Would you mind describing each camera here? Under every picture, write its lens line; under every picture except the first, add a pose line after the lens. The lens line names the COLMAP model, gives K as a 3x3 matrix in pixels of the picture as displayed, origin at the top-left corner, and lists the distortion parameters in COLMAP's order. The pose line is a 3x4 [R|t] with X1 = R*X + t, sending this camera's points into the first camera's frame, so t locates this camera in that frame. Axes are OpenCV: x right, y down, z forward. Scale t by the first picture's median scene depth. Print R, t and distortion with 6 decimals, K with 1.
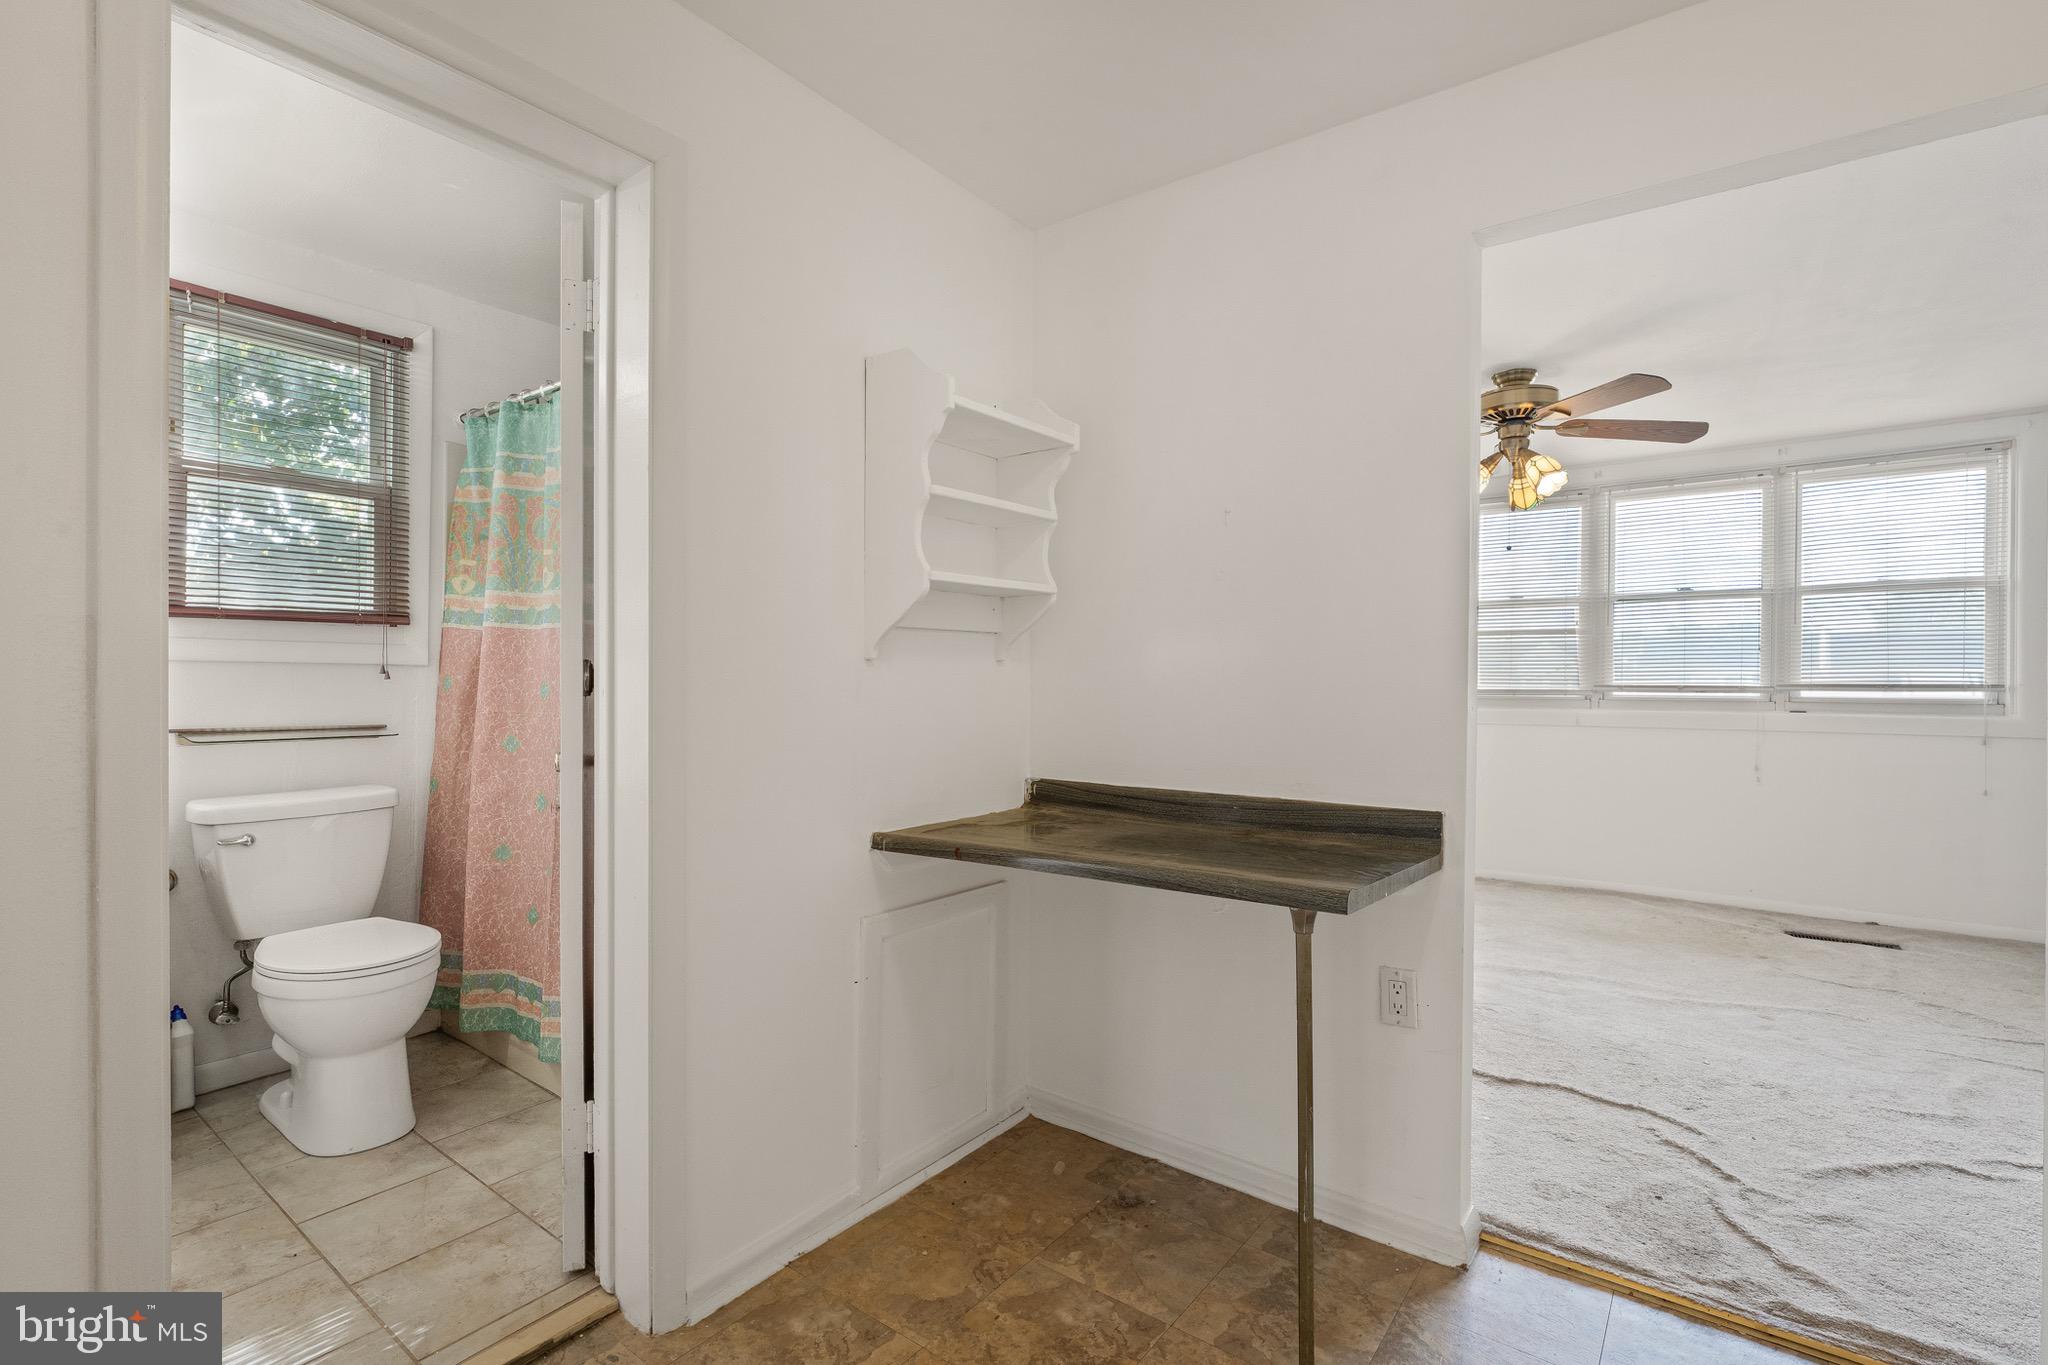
lens RADIAL K [[935.7, 0, 1024.0], [0, 935.7, 682.5], [0, 0, 1]] dist [-0.000349, -0.000057]
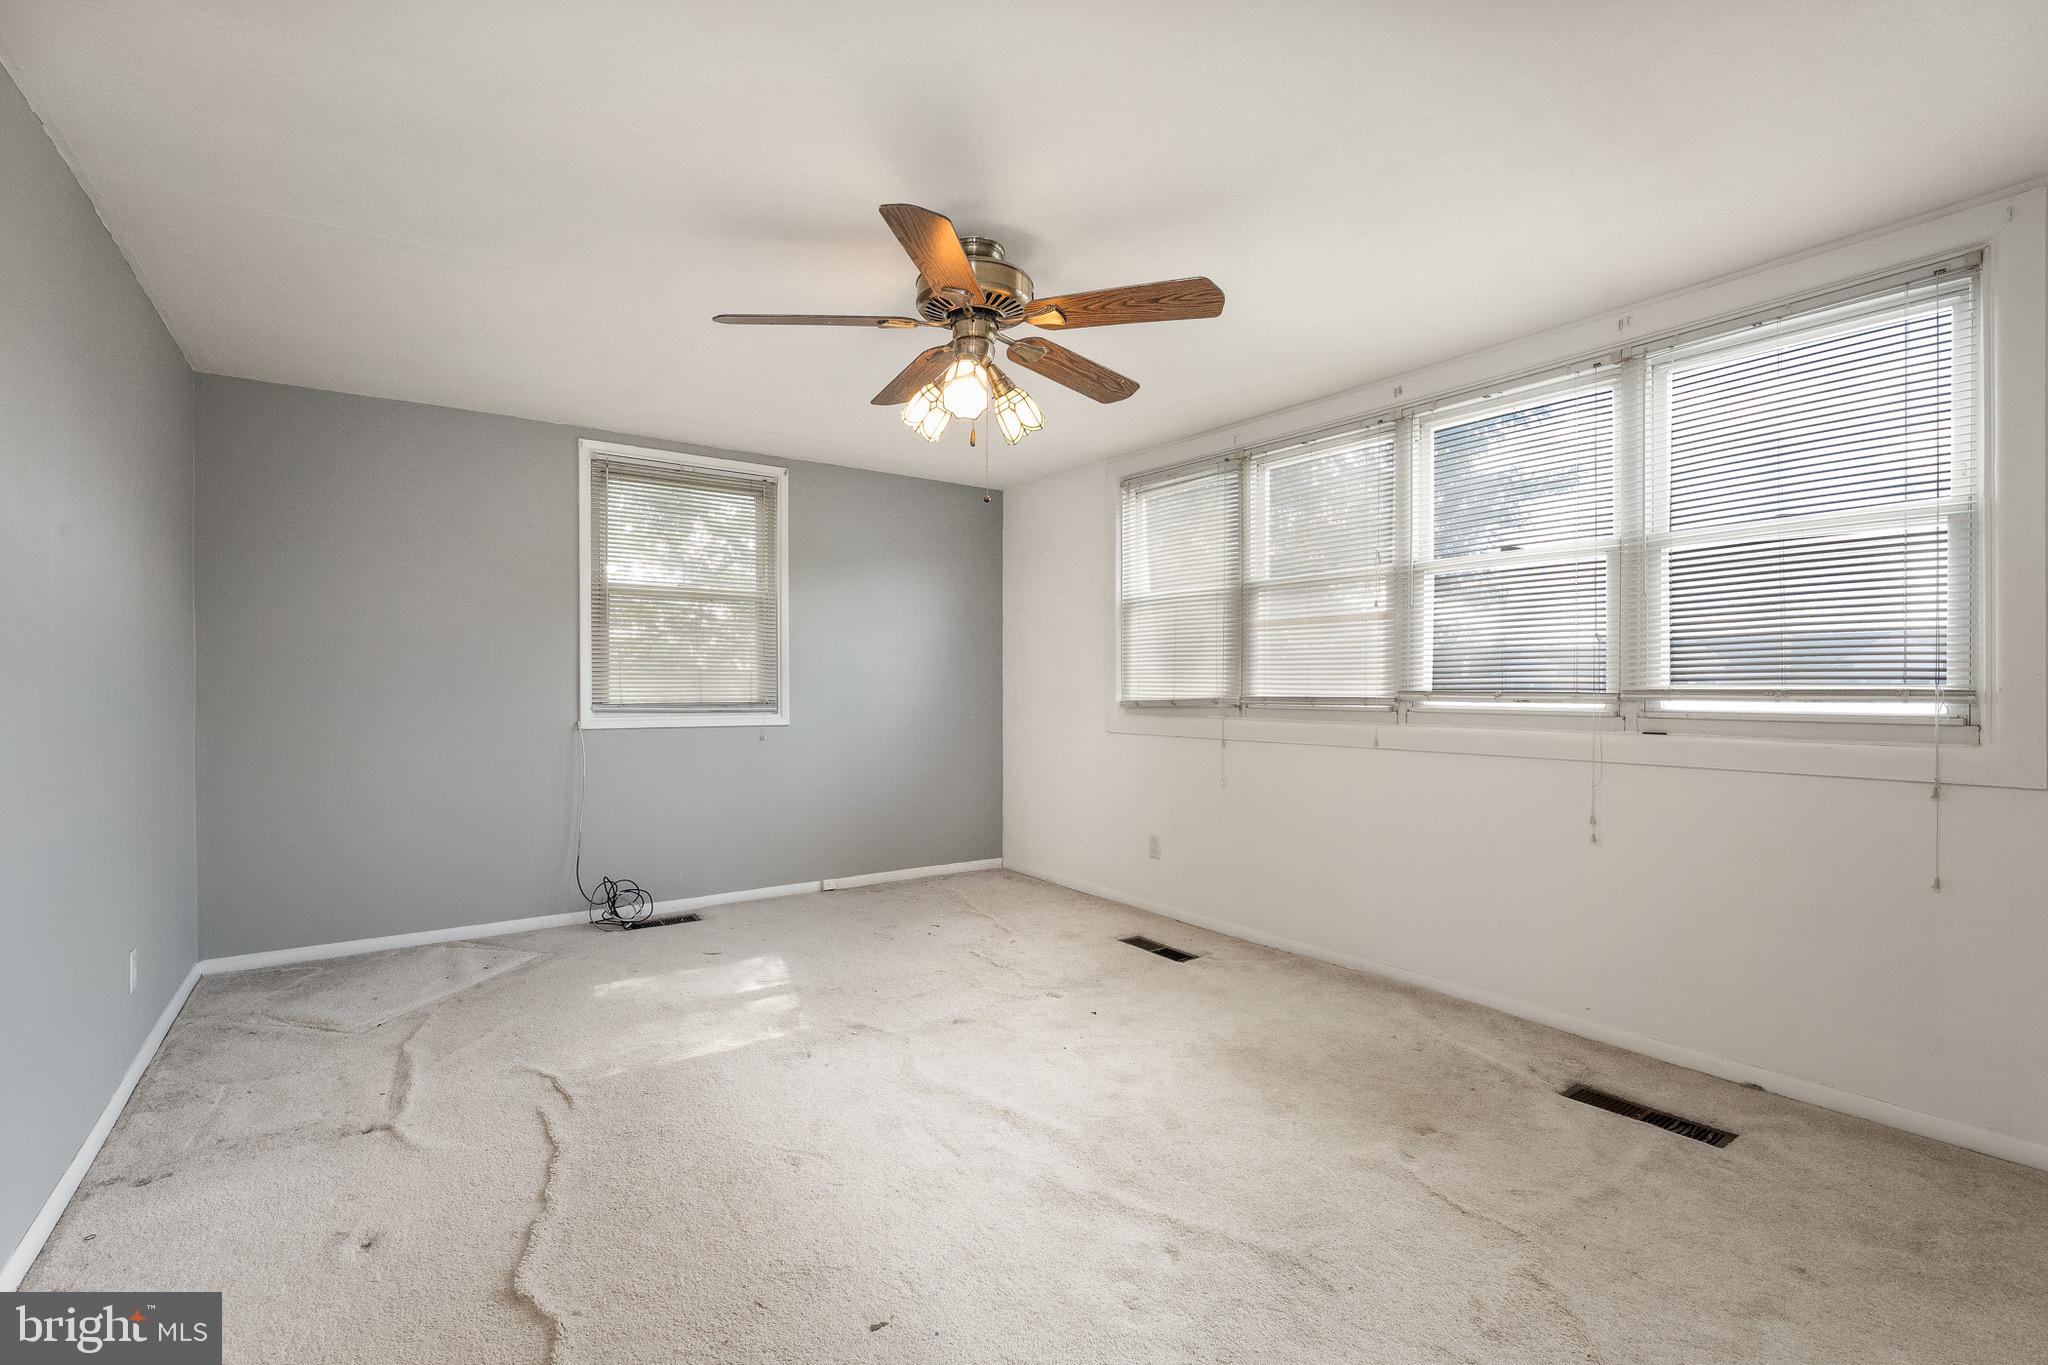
lens RADIAL K [[921.5, 0, 1024.0], [0, 921.5, 682.5], [0, 0, 1]] dist [-0.002101, -0.000416]
pose [[0.955779, -0.005310, -0.294037, 0.570772], [0.004776, 0.999985, -0.002536, -0.003276], [0.294046, 0.001020, 0.955791, 0.266134]]
